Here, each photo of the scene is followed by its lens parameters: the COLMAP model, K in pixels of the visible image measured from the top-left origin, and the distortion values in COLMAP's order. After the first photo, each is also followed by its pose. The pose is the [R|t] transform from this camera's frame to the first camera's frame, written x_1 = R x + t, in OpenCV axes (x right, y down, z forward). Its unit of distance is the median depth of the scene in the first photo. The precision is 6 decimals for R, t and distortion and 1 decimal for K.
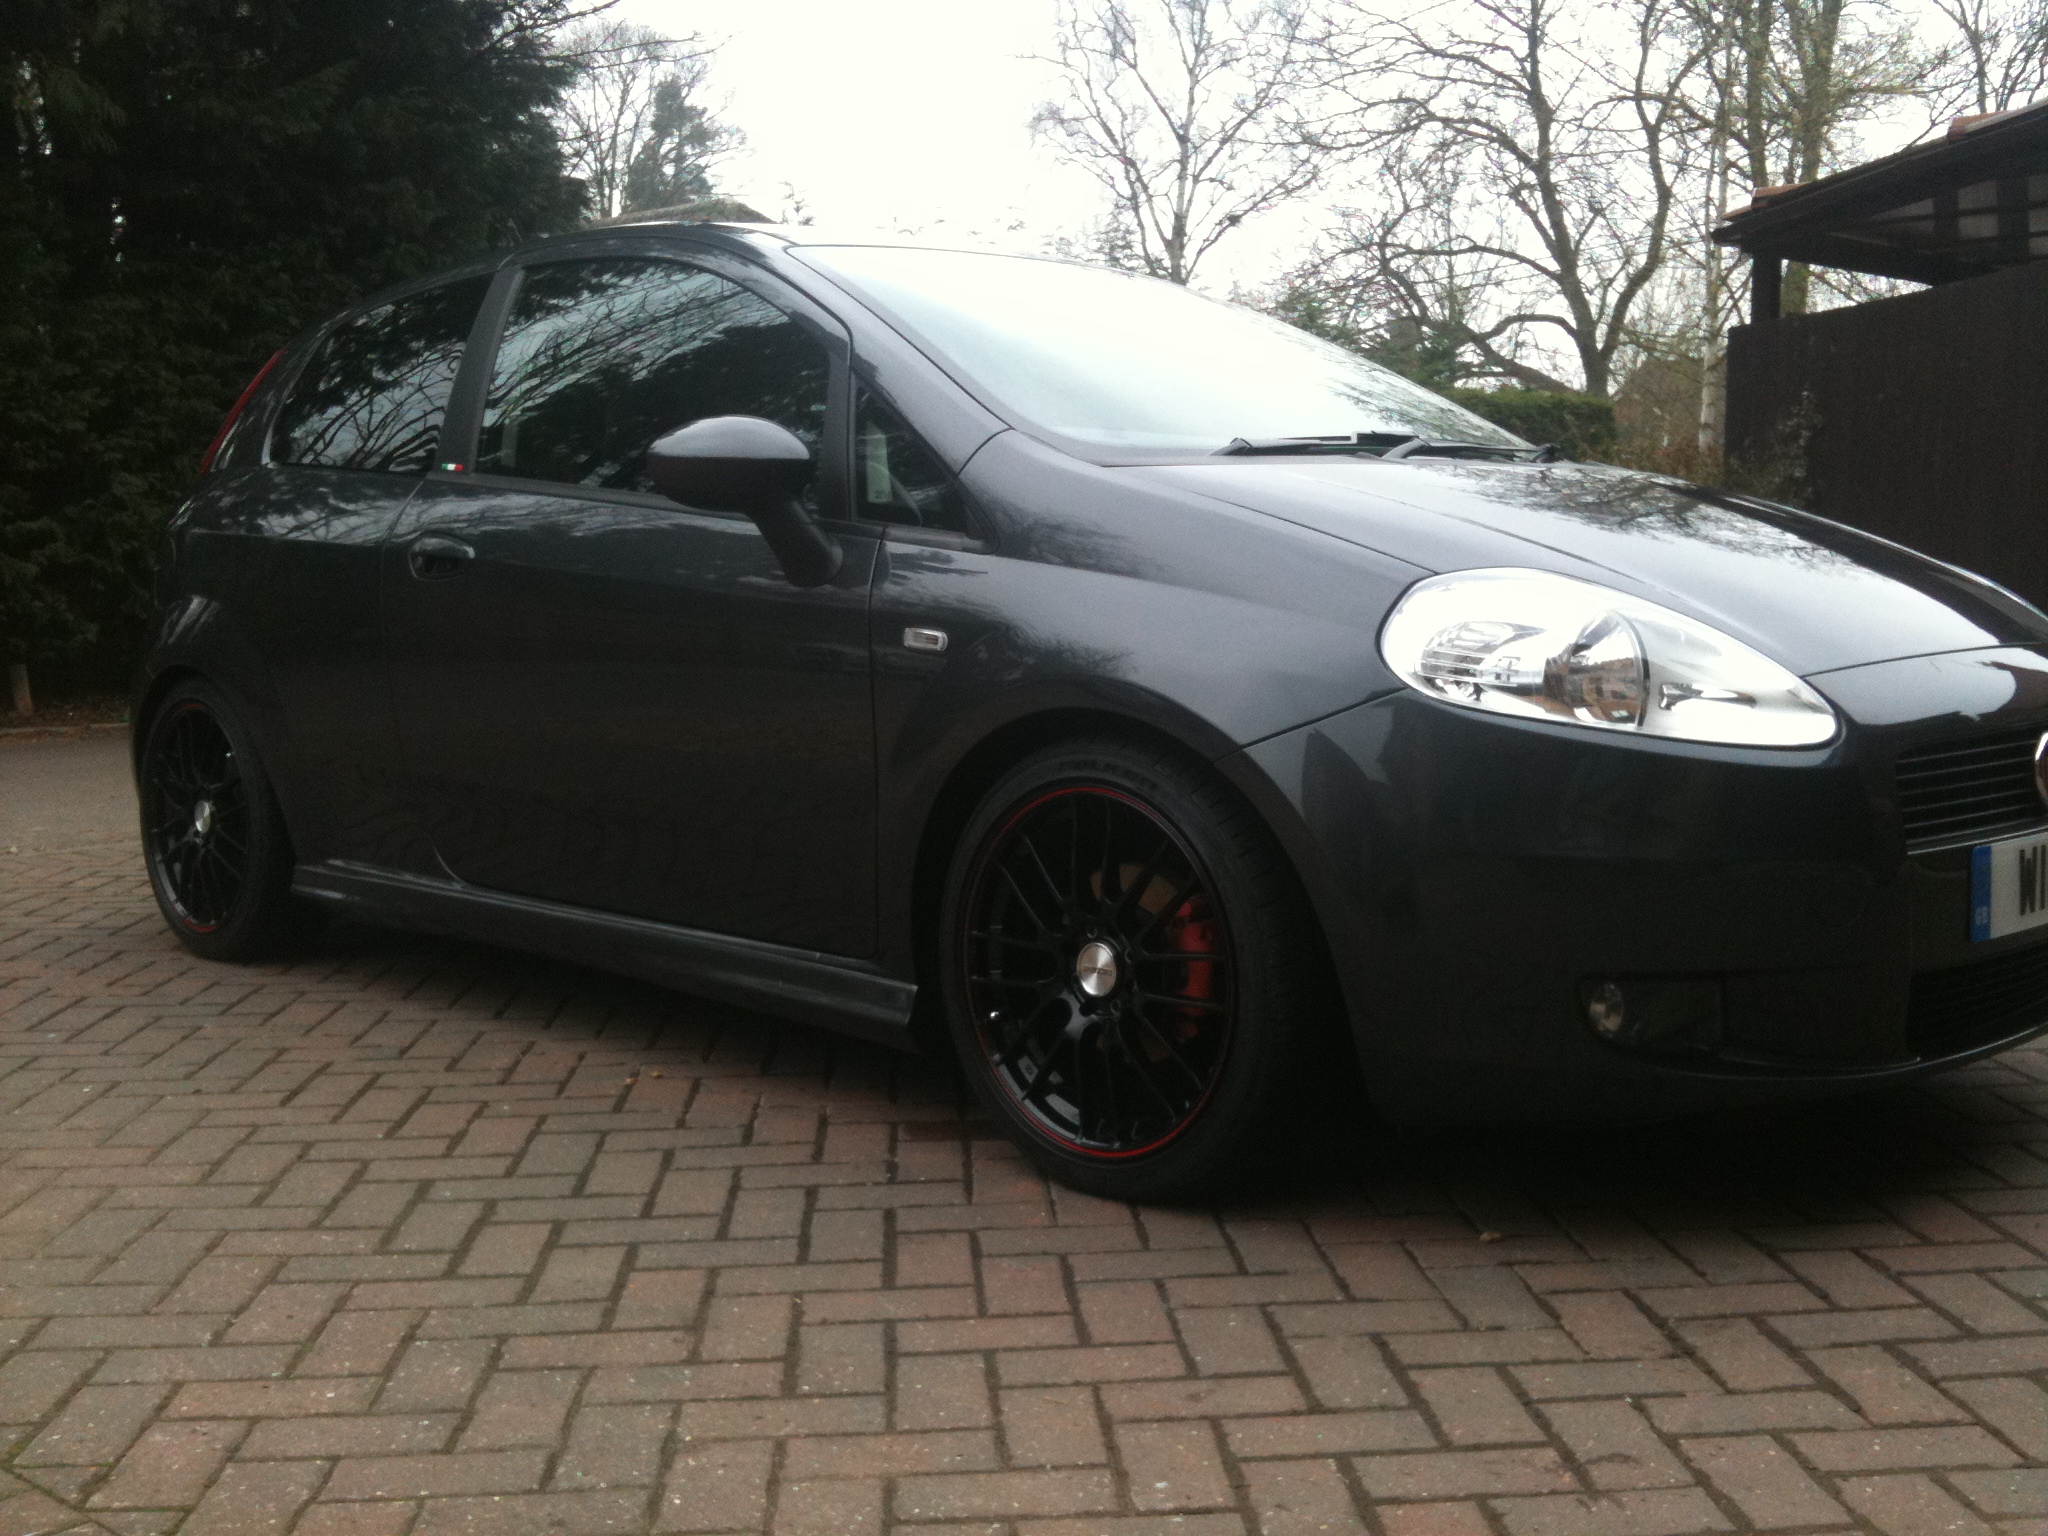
lens RADIAL K [[2160.5, 0, 1058.1], [0, 2160.5, 768.4], [0, 0, 1]] dist [0.092734, -0.313014]
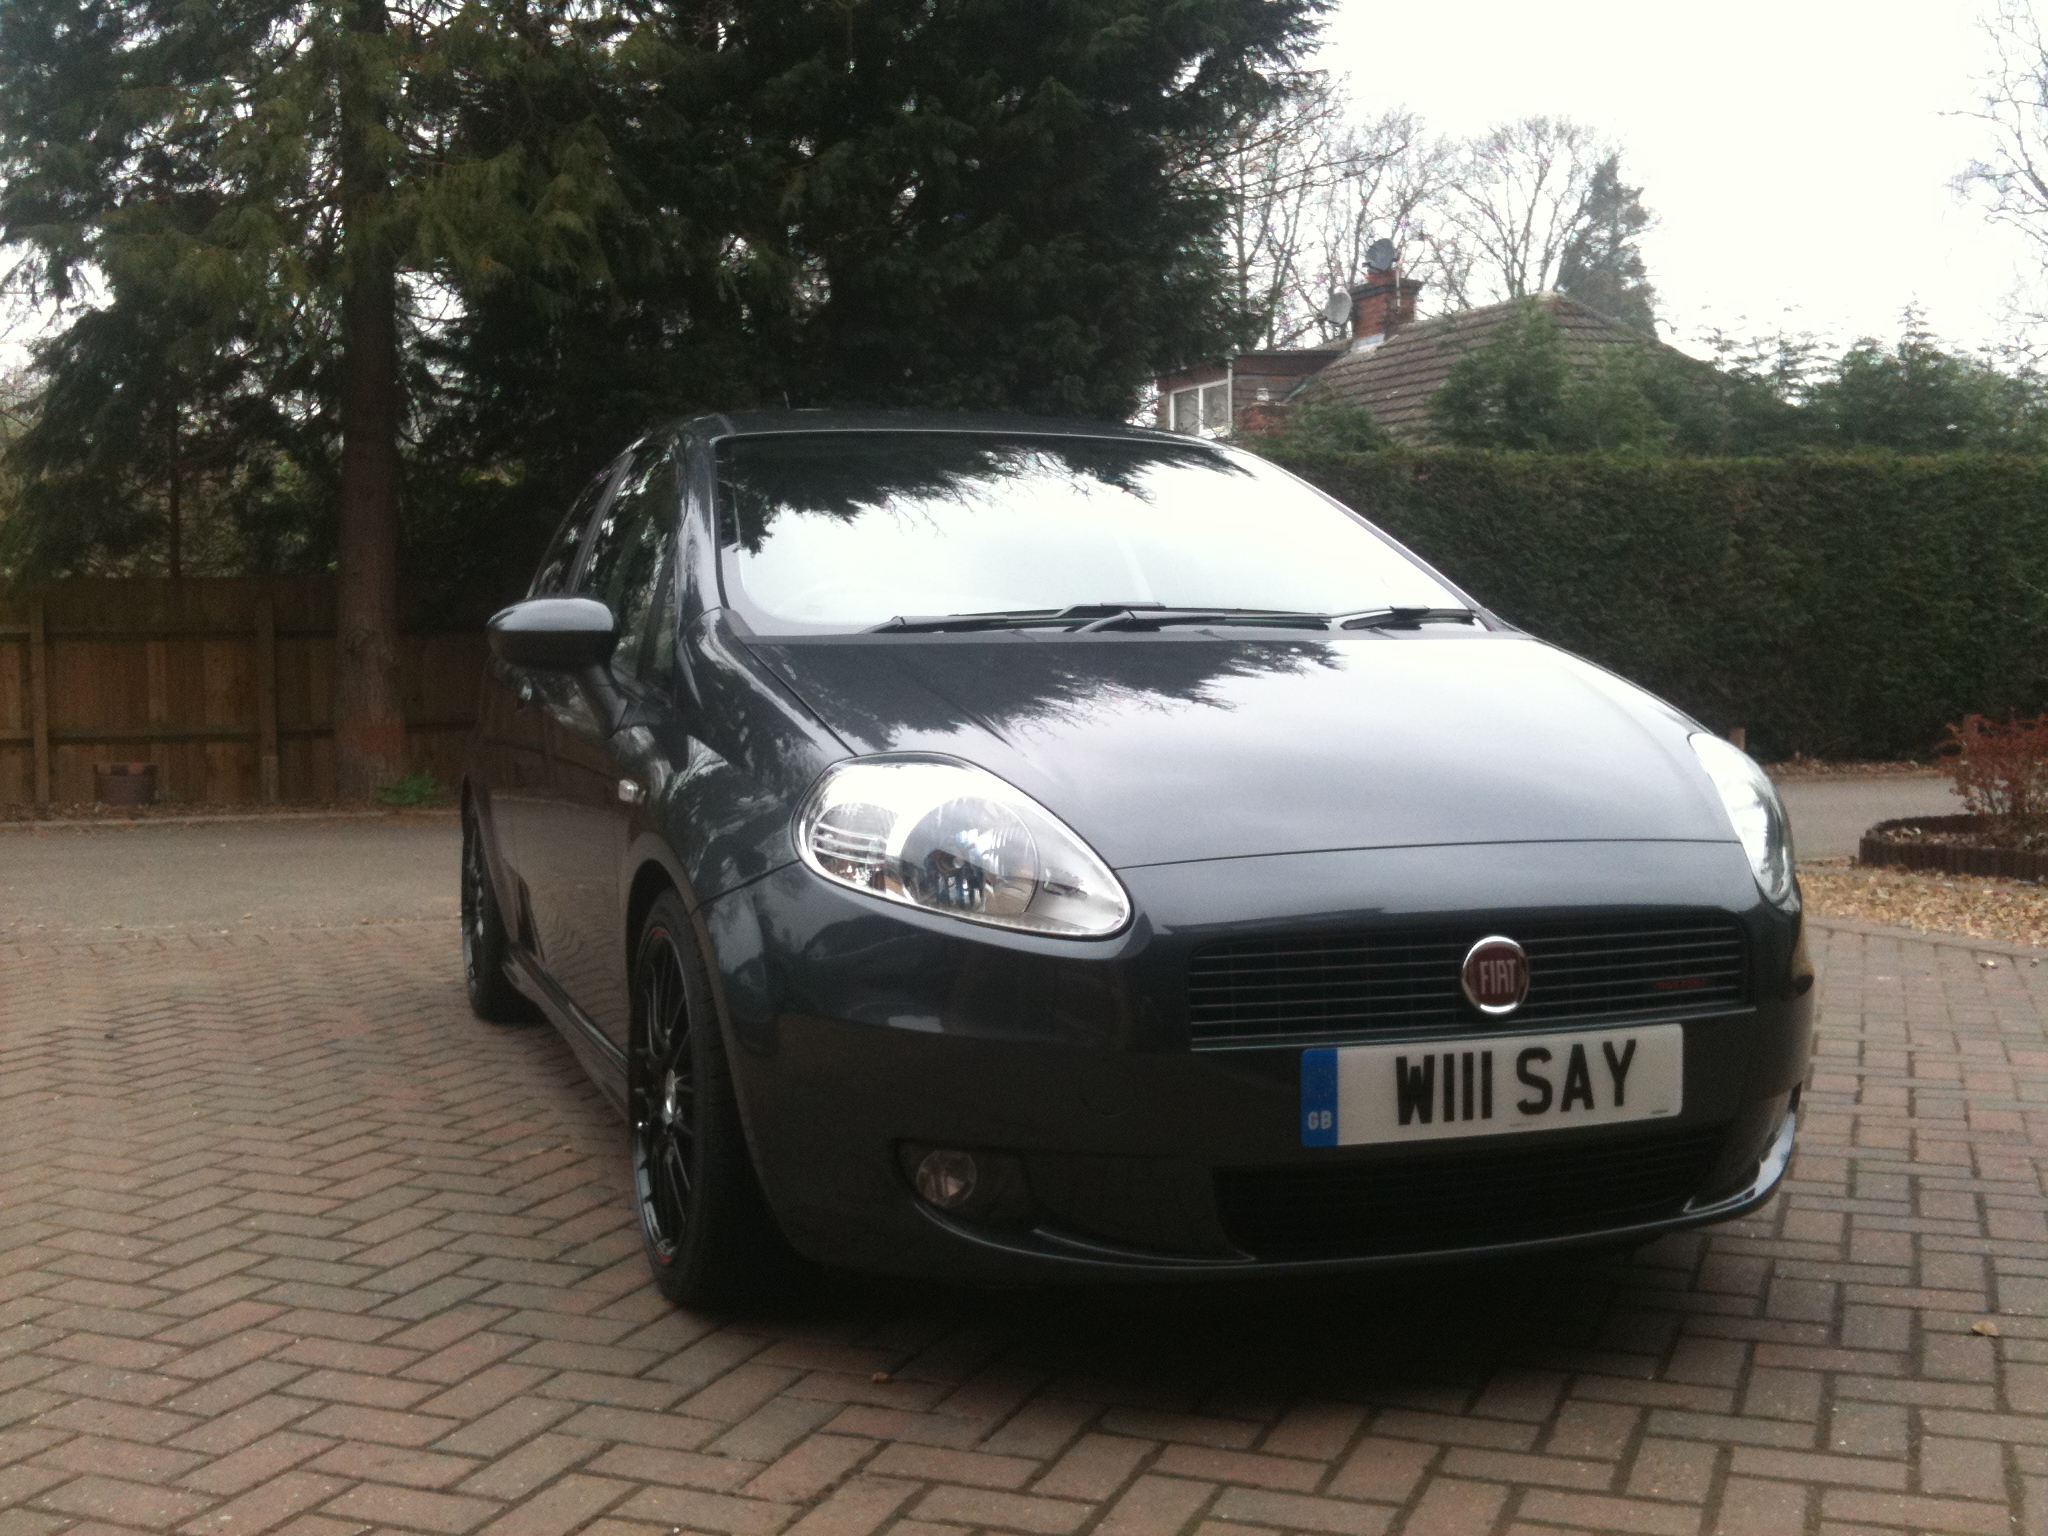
lens RADIAL K [[2160.5, 0, 1058.1], [0, 2160.5, 768.4], [0, 0, 1]] dist [0.092734, -0.313014]
pose [[0.906079, 0.031709, -0.421919, 0.755613], [-0.046873, 0.998572, -0.025614, -0.063123], [0.420505, 0.042985, 0.906271, 0.059630]]
